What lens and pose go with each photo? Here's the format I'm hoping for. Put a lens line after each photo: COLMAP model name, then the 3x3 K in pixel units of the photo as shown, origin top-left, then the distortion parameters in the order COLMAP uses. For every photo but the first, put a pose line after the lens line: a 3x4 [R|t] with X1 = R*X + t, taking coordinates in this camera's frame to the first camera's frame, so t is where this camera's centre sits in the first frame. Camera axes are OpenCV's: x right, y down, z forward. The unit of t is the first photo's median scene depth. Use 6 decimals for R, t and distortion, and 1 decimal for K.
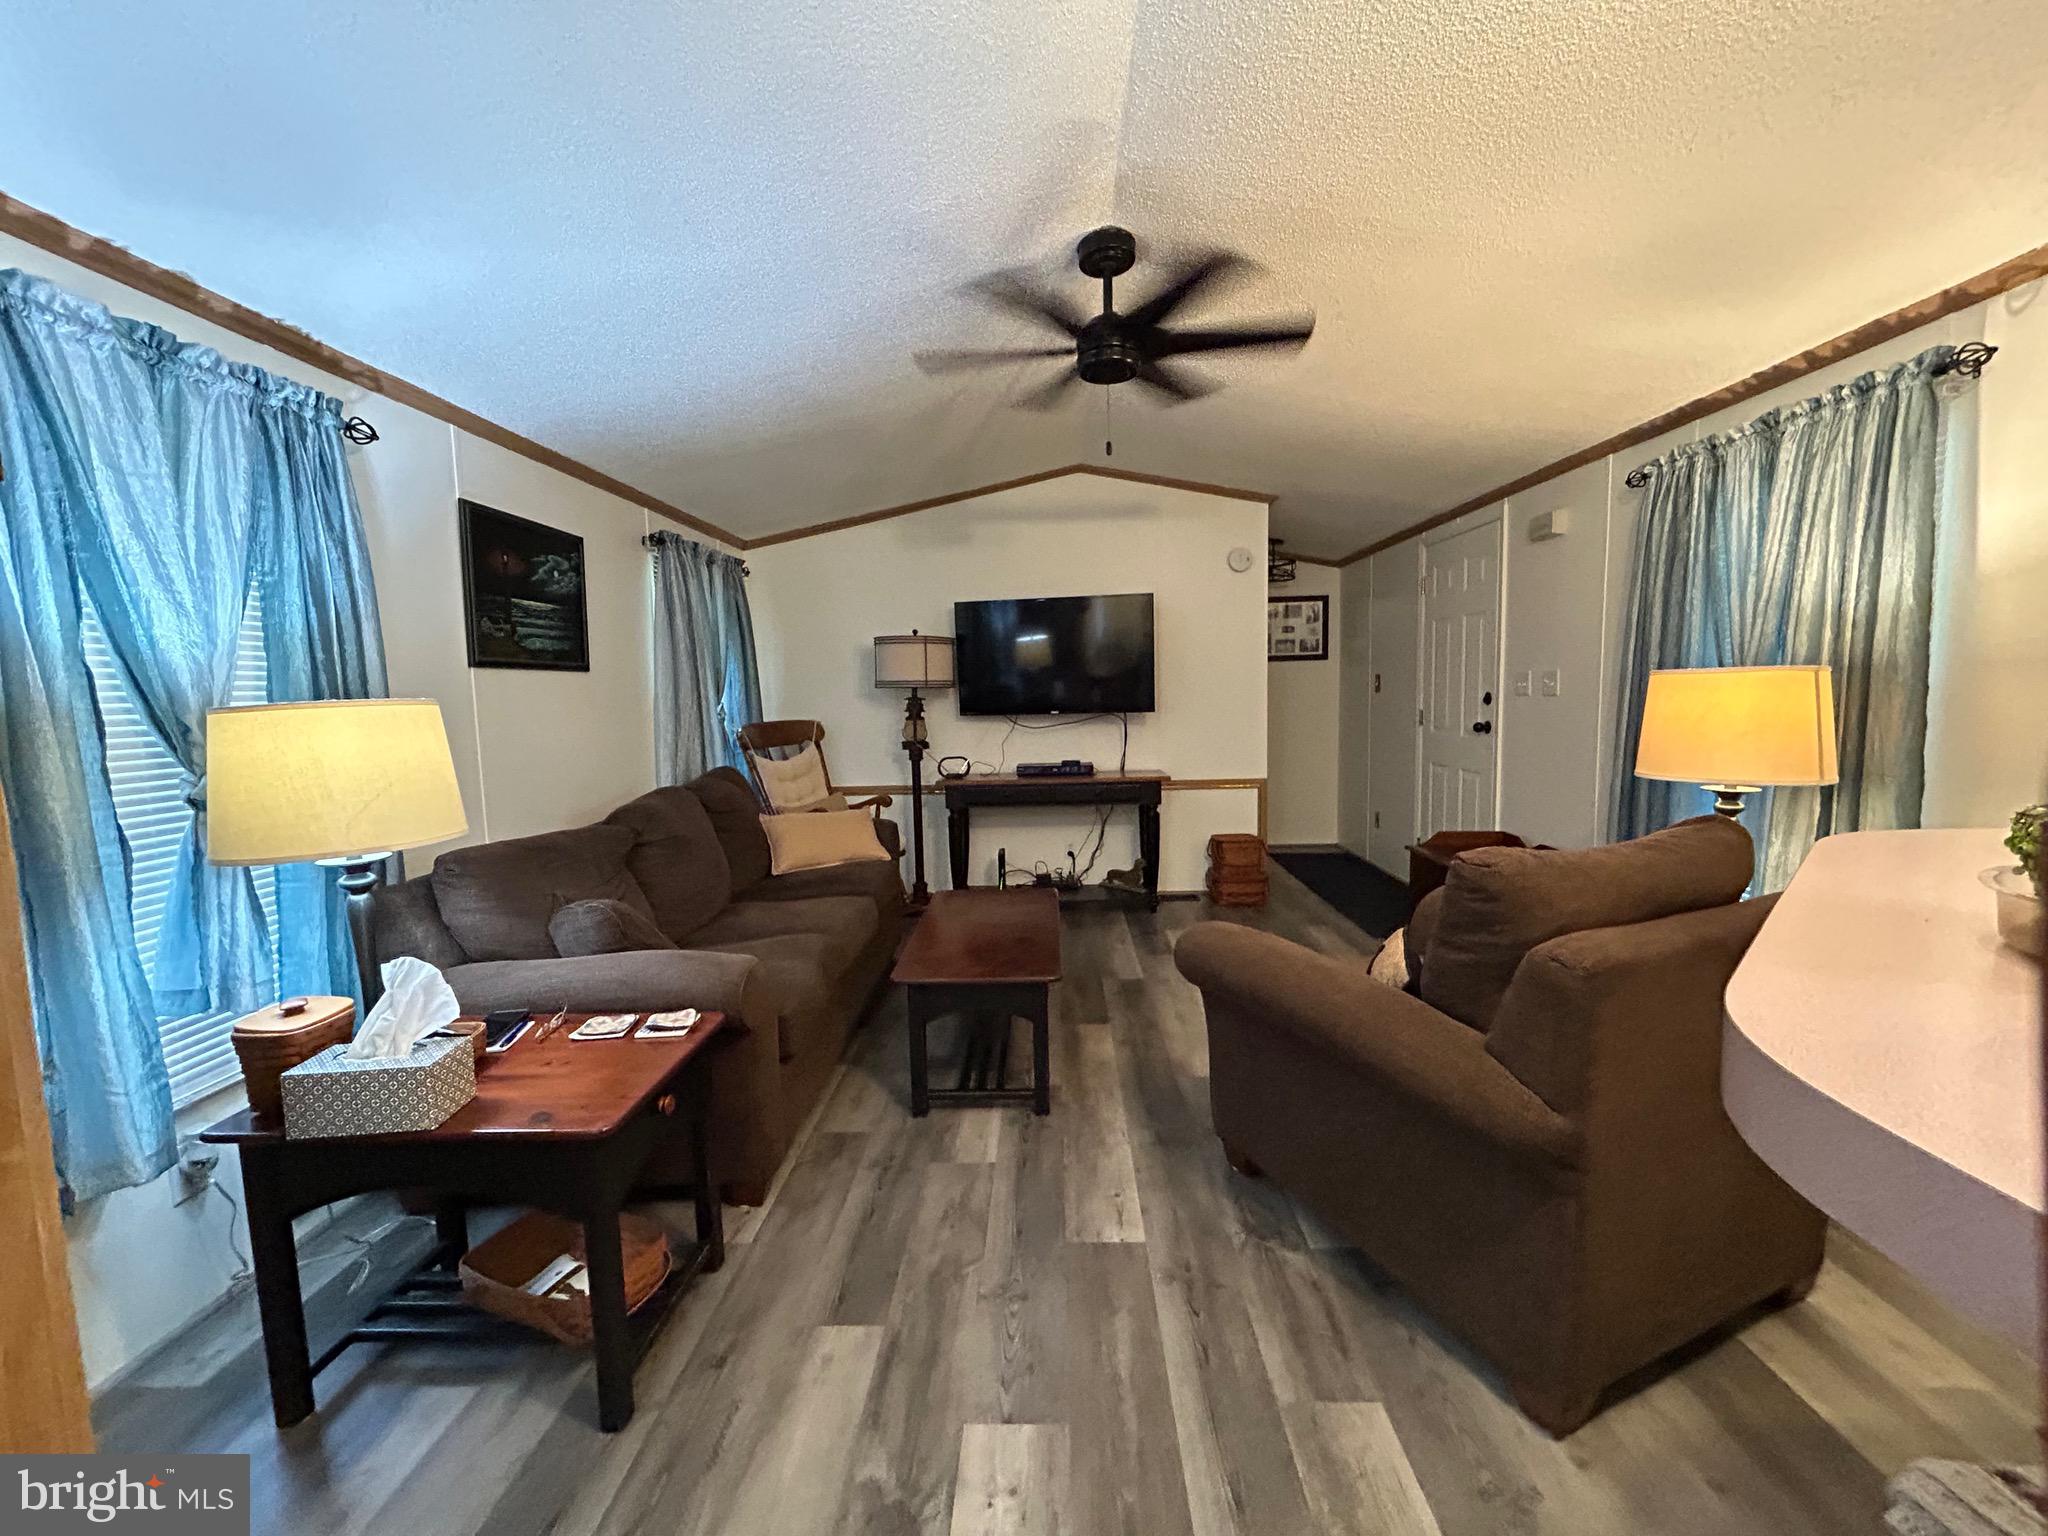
lens RADIAL K [[830.8, 0, 1026.7], [0, 830.8, 763.7], [0, 0, 1]] dist [0.001059, -0.000044]
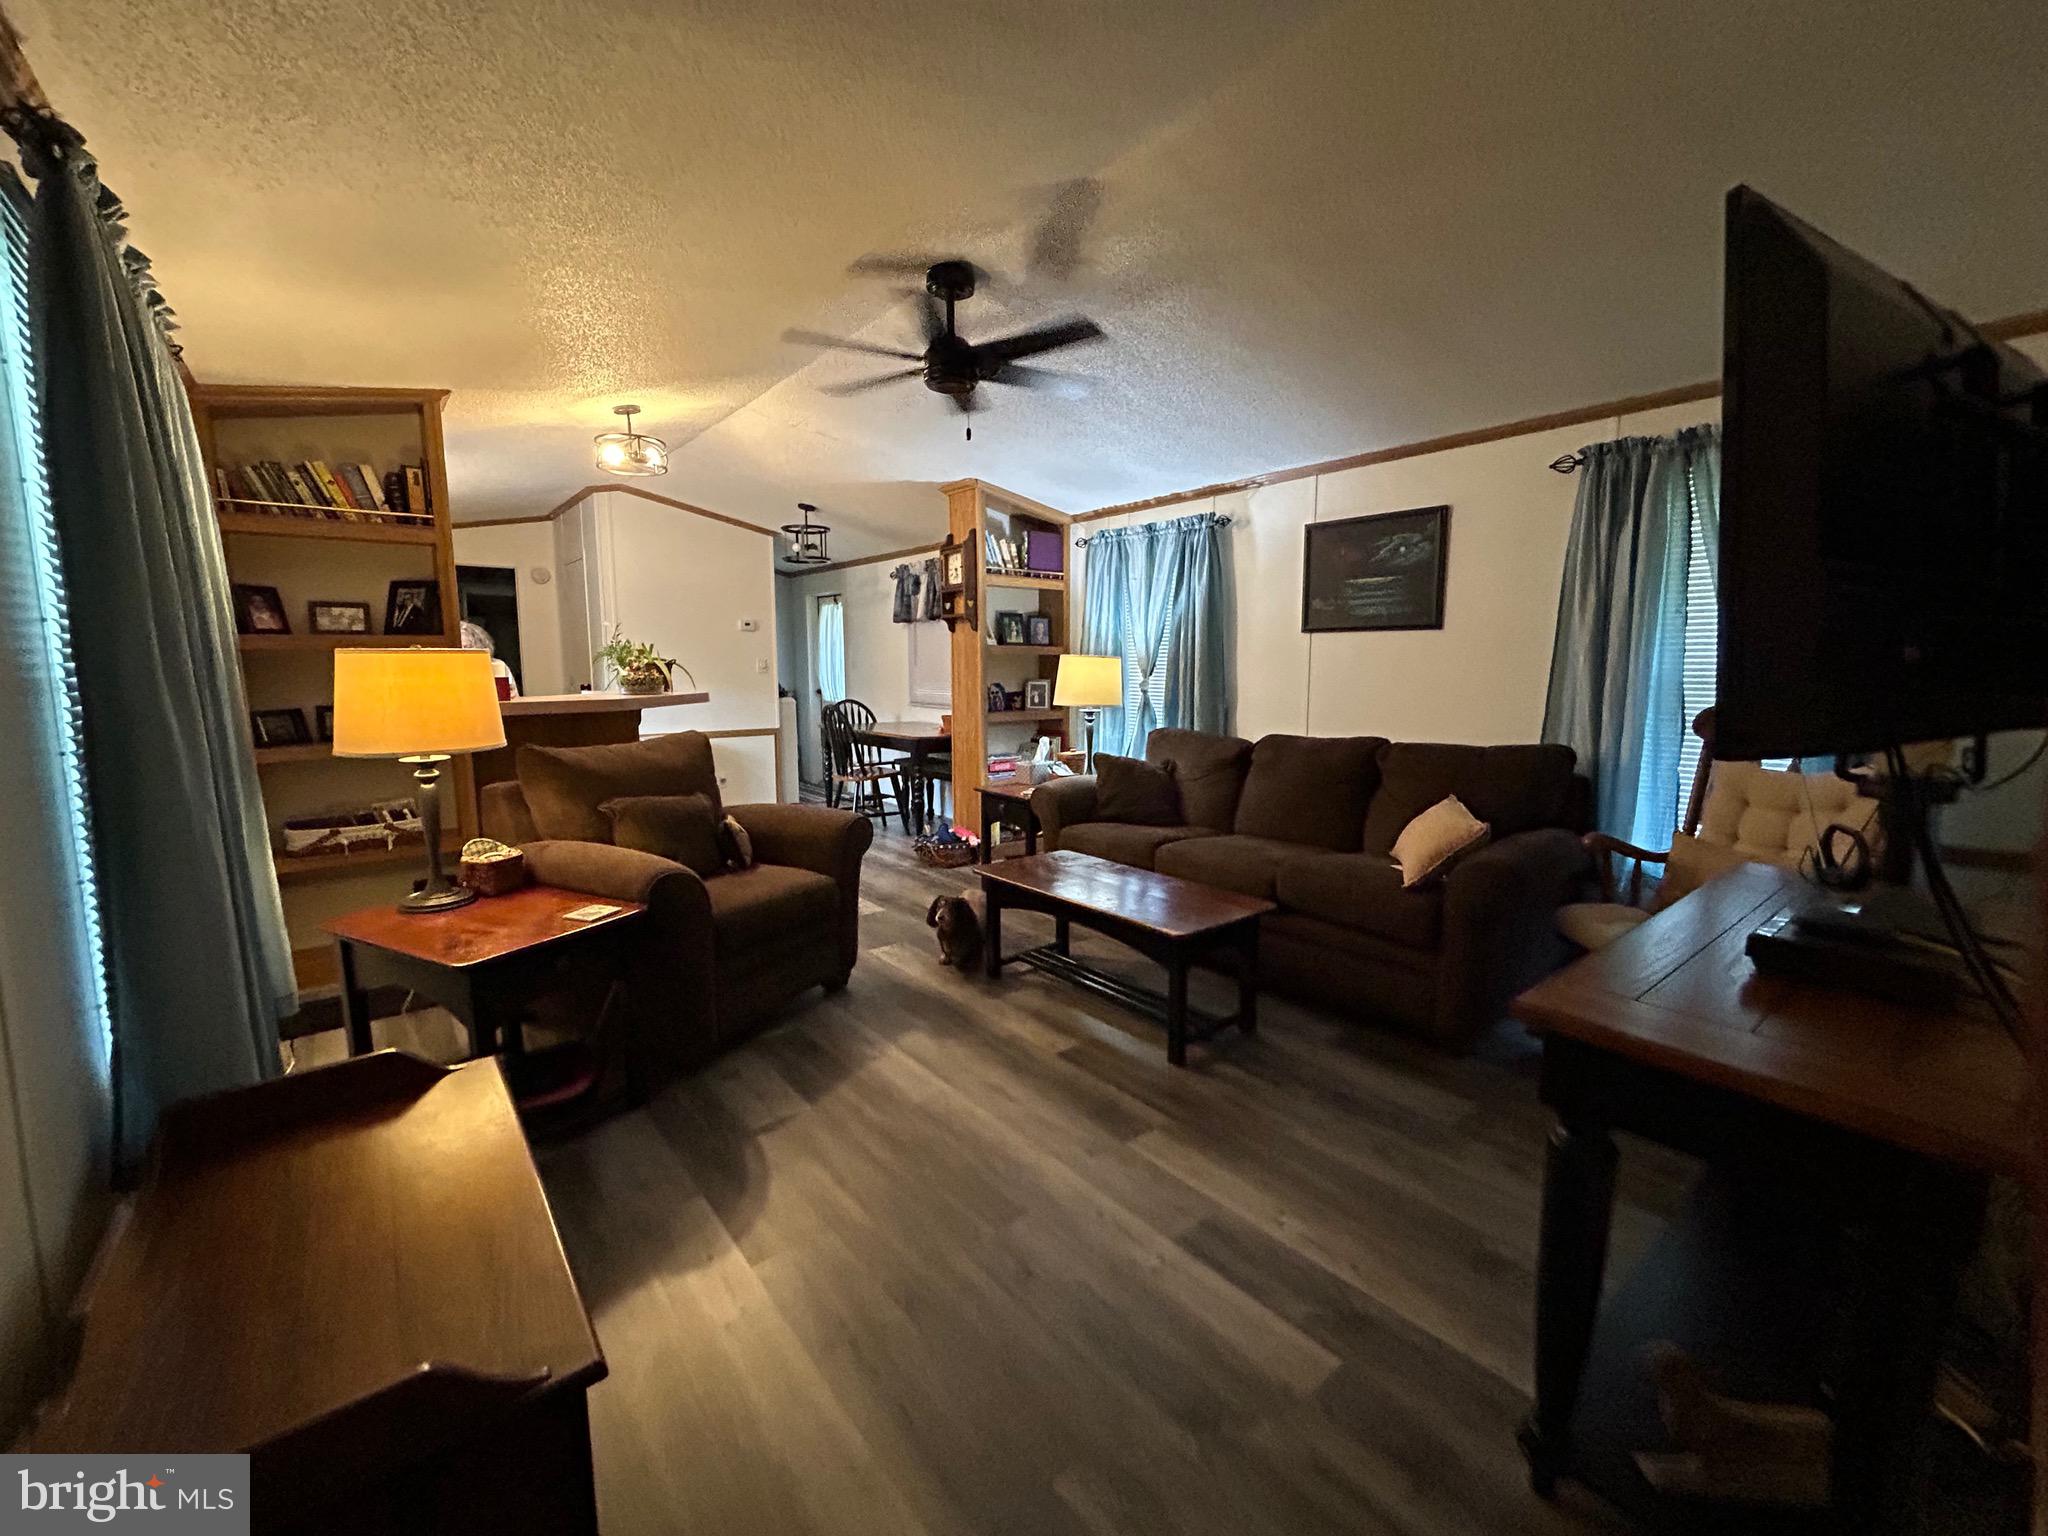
lens RADIAL K [[830.6, 0, 1027.3], [0, 830.6, 761.8], [0, 0, 1]] dist [0.000031, 0.000078]
pose [[-0.754726, 0.103274, -0.647861, 0.762447], [-0.041536, 0.978028, 0.204293, -0.176473], [0.654724, 0.181094, -0.733853, 1.853740]]
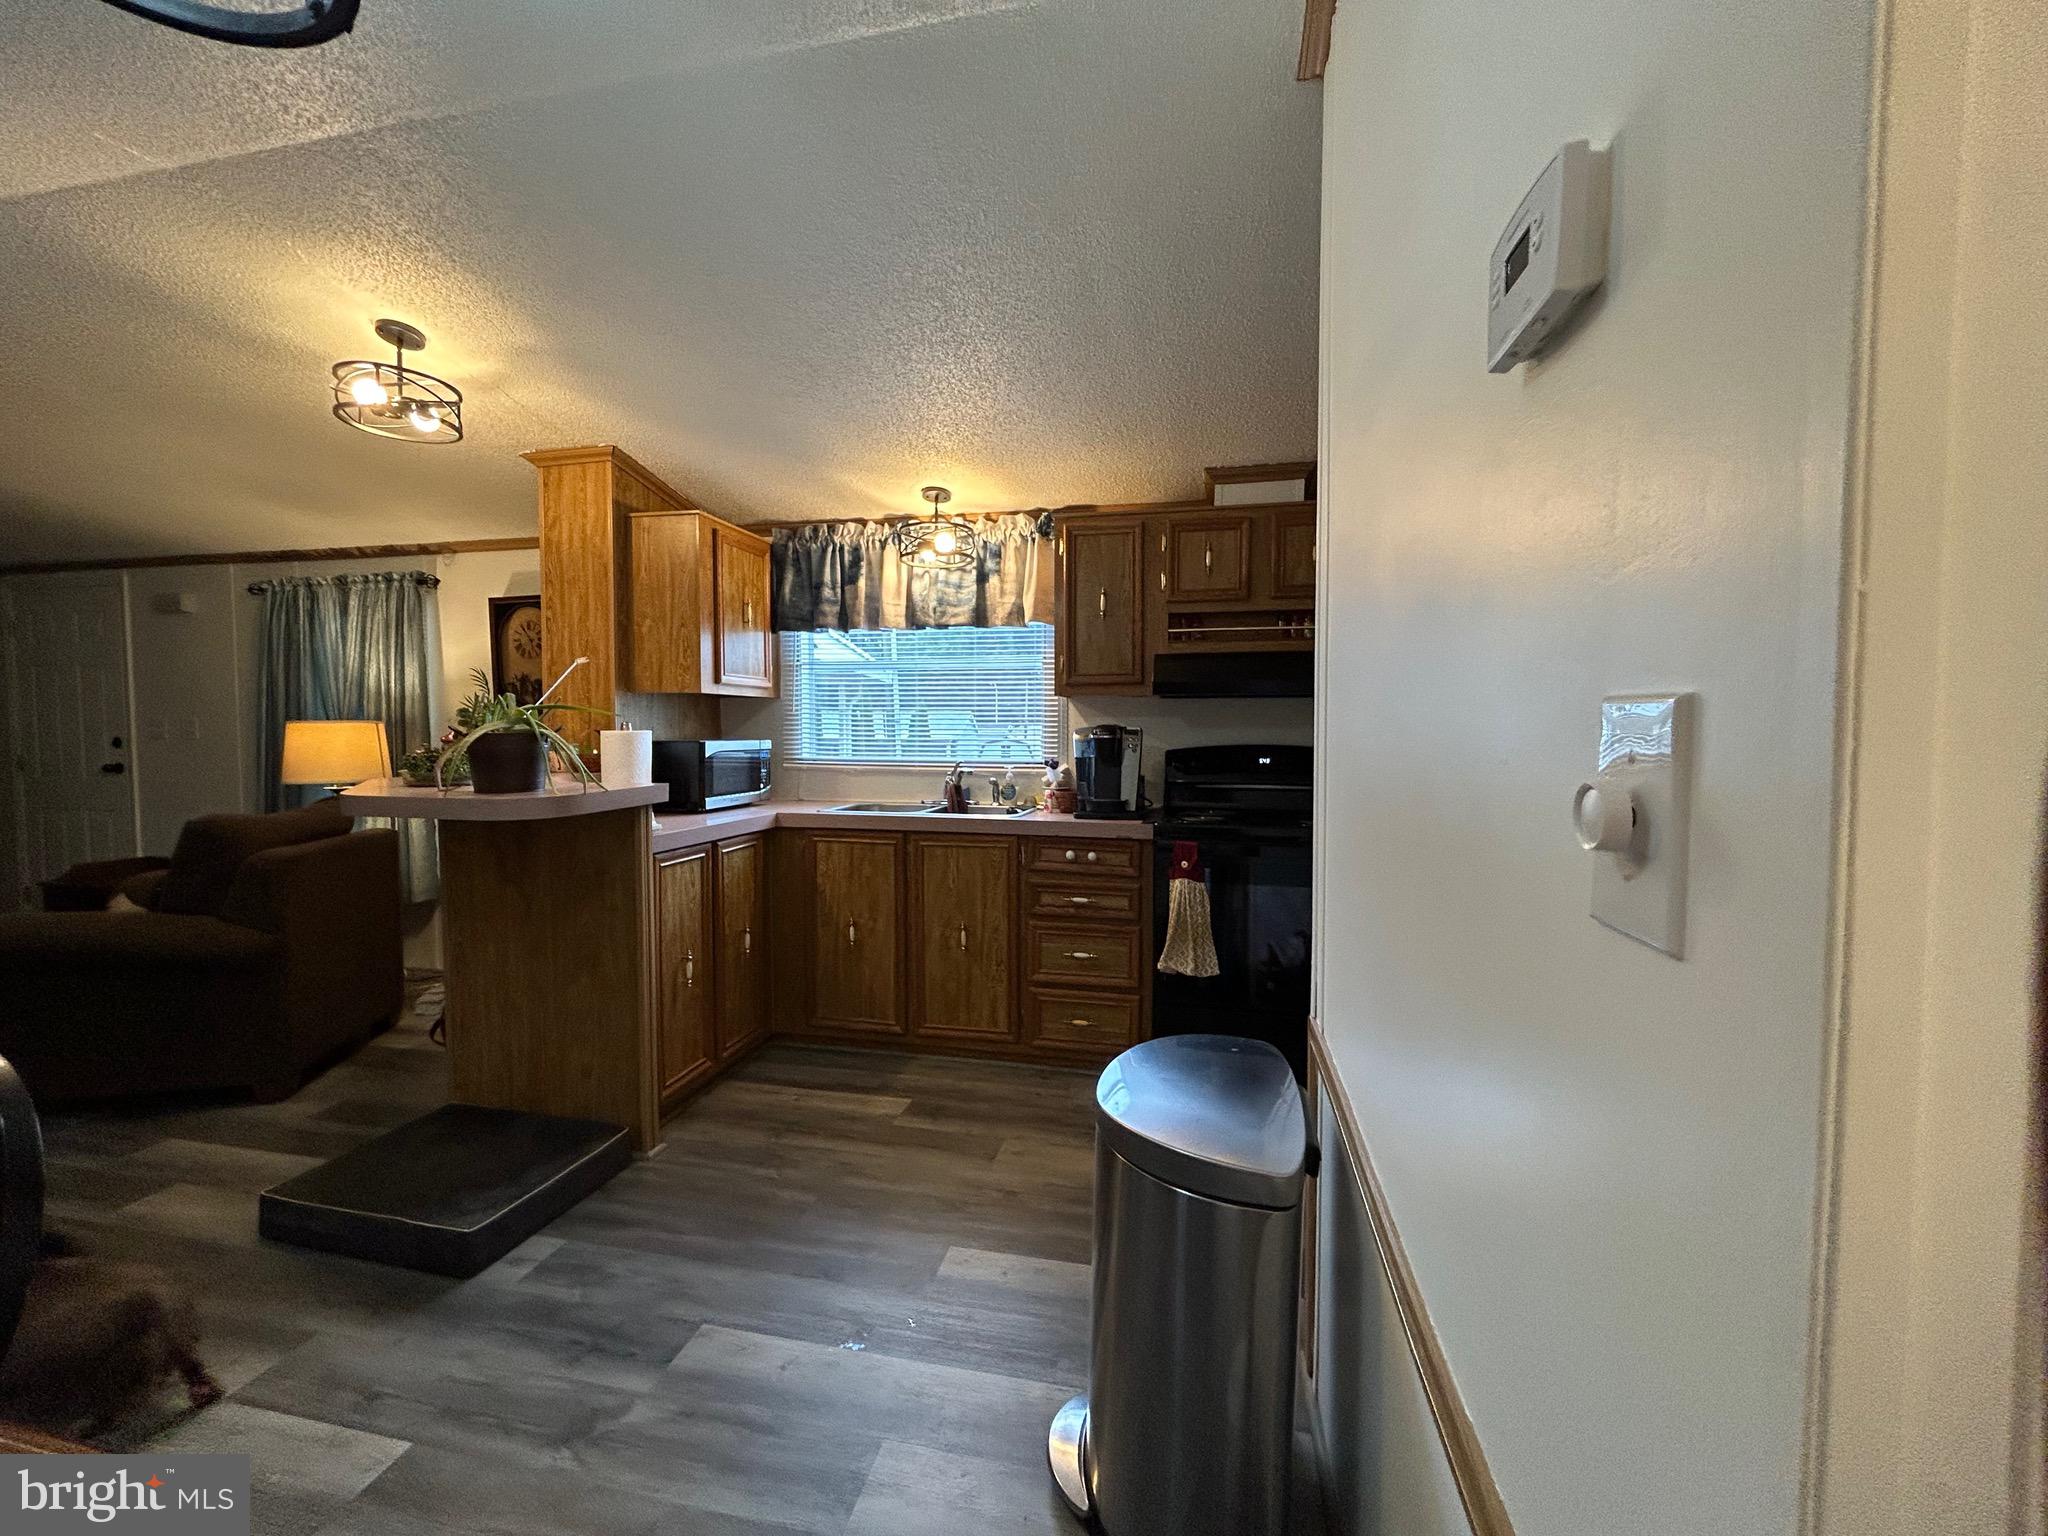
lens RADIAL K [[835.1, 0, 1025.4], [0, 835.1, 766.9], [0, 0, 1]] dist [0.000038, 0.000917]
pose [[0.177608, -0.023973, 0.983809, -0.536134], [0.085356, 0.996311, 0.008868, 0.076729], [-0.980393, 0.082399, 0.178999, -0.628523]]
